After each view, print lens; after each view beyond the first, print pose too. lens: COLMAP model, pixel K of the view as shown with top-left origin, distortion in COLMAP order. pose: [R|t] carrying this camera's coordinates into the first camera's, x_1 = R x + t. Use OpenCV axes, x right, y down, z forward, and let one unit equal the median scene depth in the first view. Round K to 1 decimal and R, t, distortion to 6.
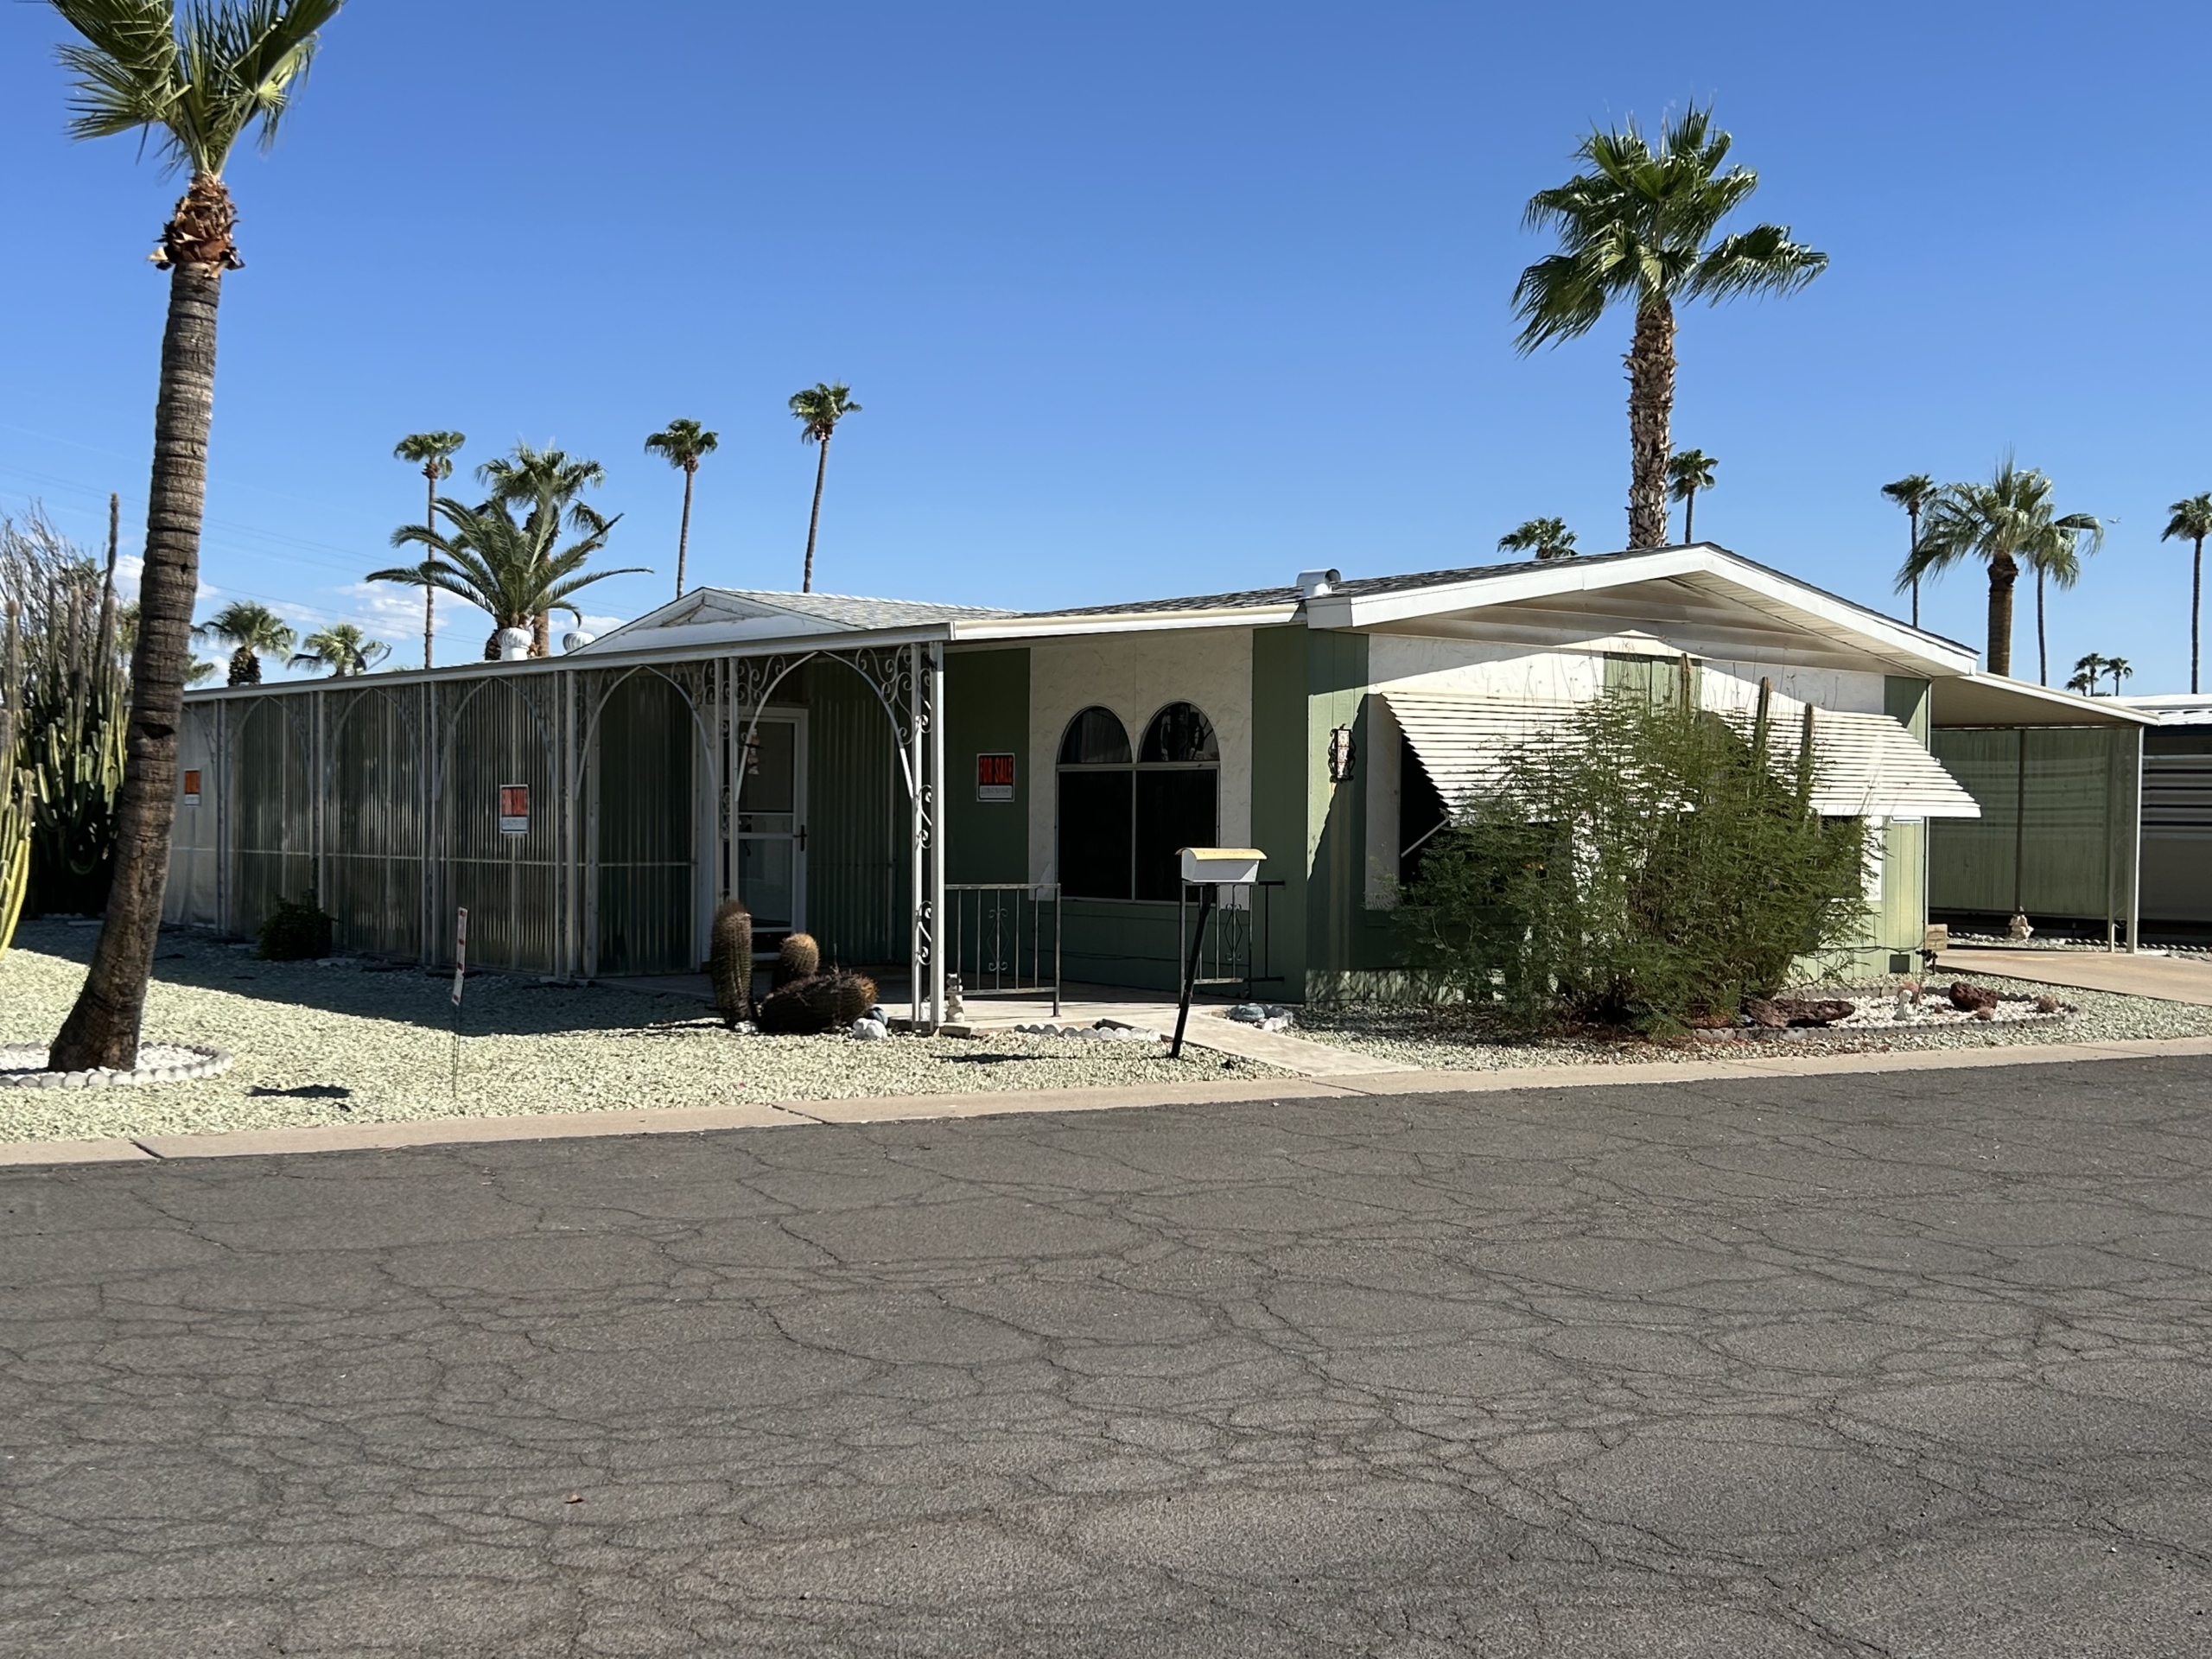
lens RADIAL K [[2471.1, 0, 1106.0], [0, 2471.1, 829.5], [0, 0, 1]] dist [0.142731, -0.352397]
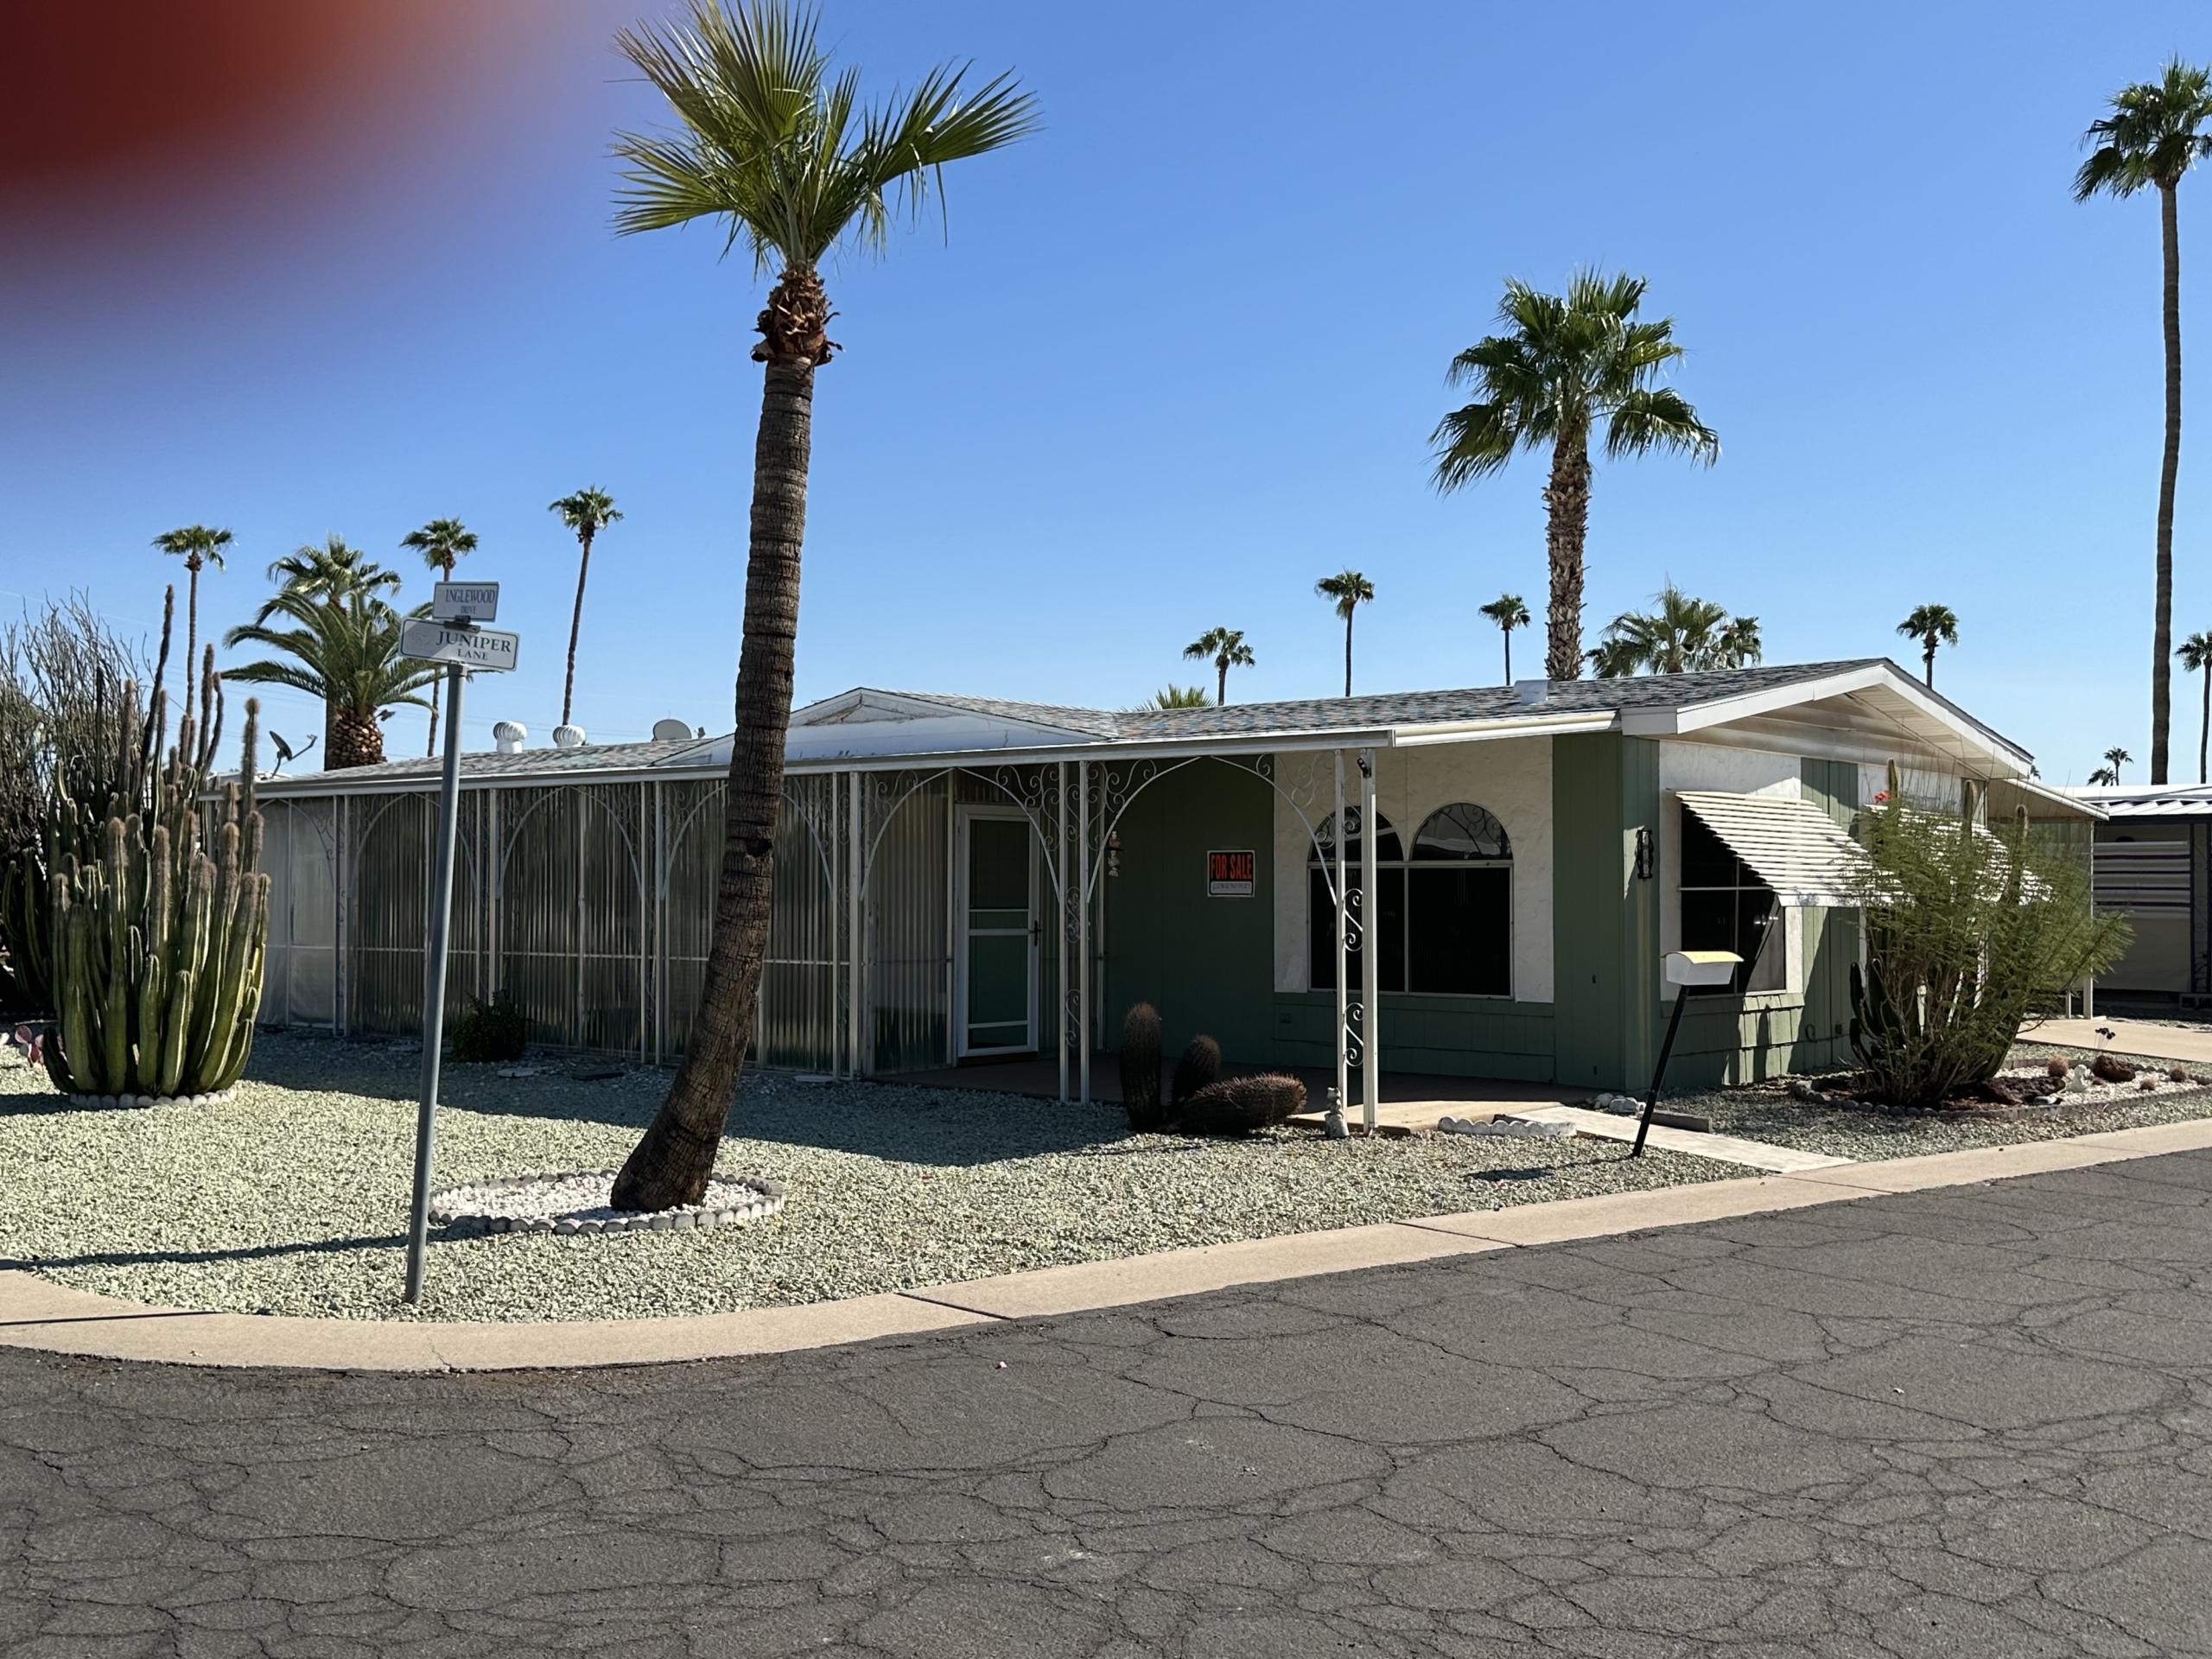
lens RADIAL K [[2164.0, 0, 1106.0], [0, 2164.0, 829.5], [0, 0, 1]] dist [0.108993, -0.001880]
pose [[0.982636, -0.002147, 0.185529, -0.253872], [0.007579, 0.999563, -0.028574, -0.013373], [-0.185387, 0.029484, 0.982223, 0.105993]]
